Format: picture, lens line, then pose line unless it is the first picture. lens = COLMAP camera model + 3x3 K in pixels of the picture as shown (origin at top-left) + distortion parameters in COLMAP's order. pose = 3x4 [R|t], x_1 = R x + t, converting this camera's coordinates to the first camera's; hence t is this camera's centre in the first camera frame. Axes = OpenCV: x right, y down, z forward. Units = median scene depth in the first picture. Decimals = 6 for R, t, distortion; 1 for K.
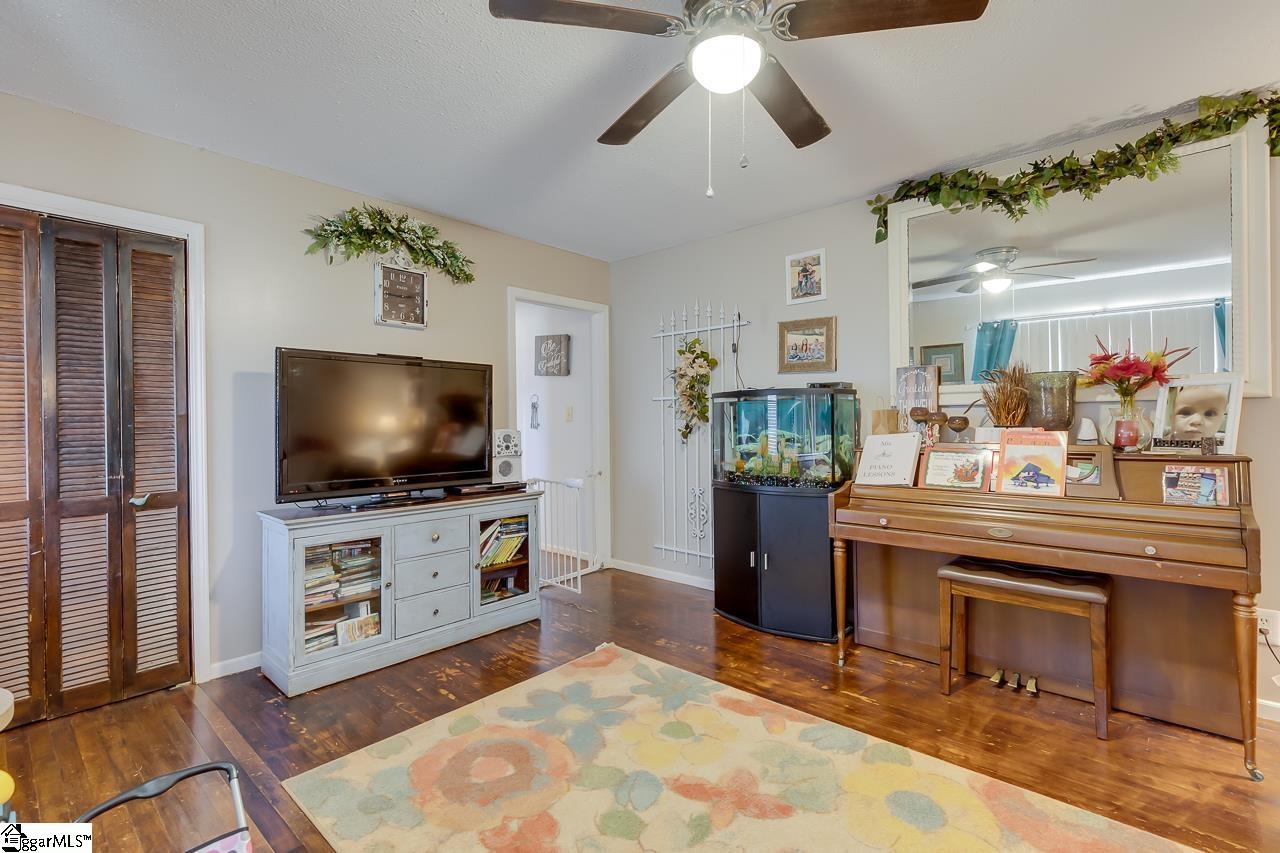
lens RADIAL K [[578.9, 0, 645.8], [0, 578.9, 425.3], [0, 0, 1]] dist [0.006270, -0.000518]
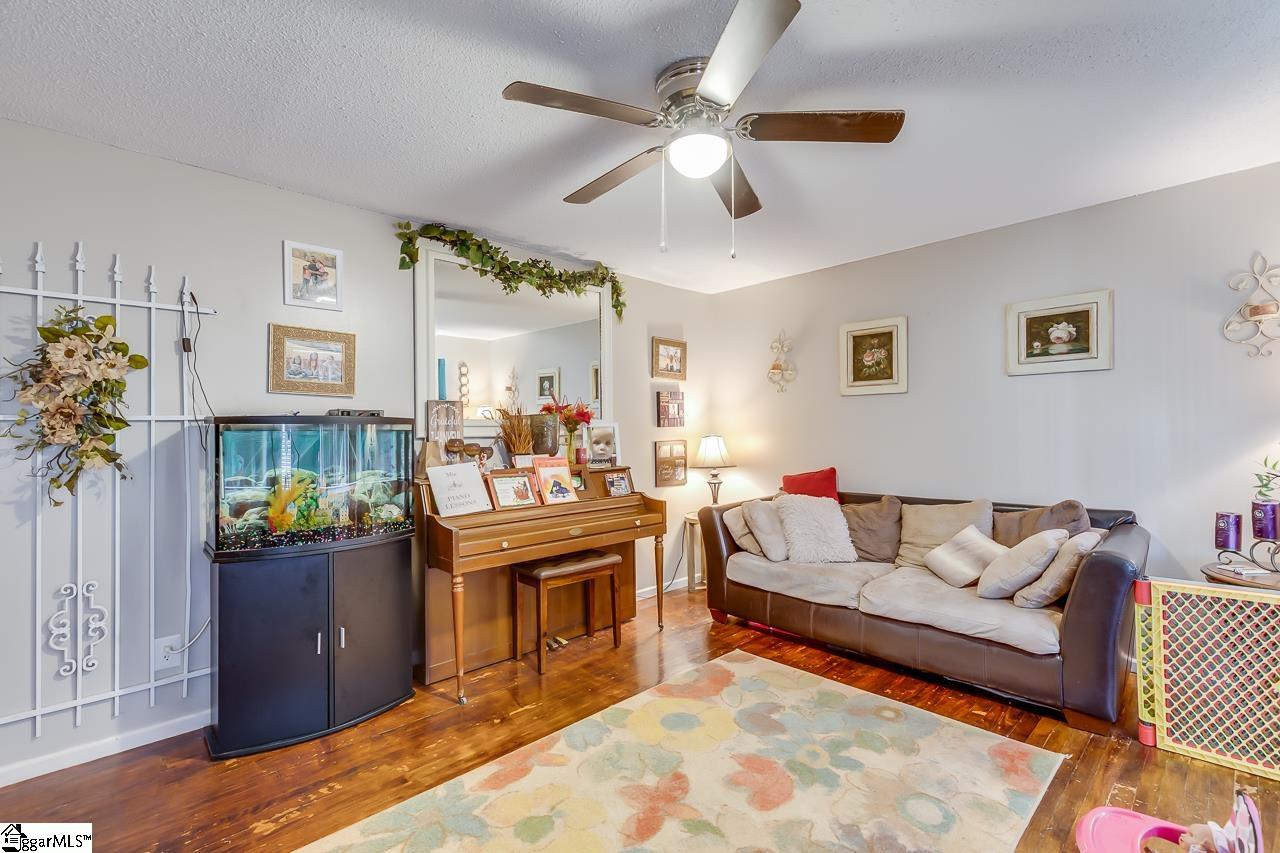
lens RADIAL K [[578.9, 0, 645.8], [0, 578.9, 425.3], [0, 0, 1]] dist [0.006270, -0.000518]
pose [[0.068026, 0.014705, 0.997575, -0.652076], [0.014079, 0.999778, -0.015697, -0.038141], [-0.997584, 0.015113, 0.067804, 0.639794]]
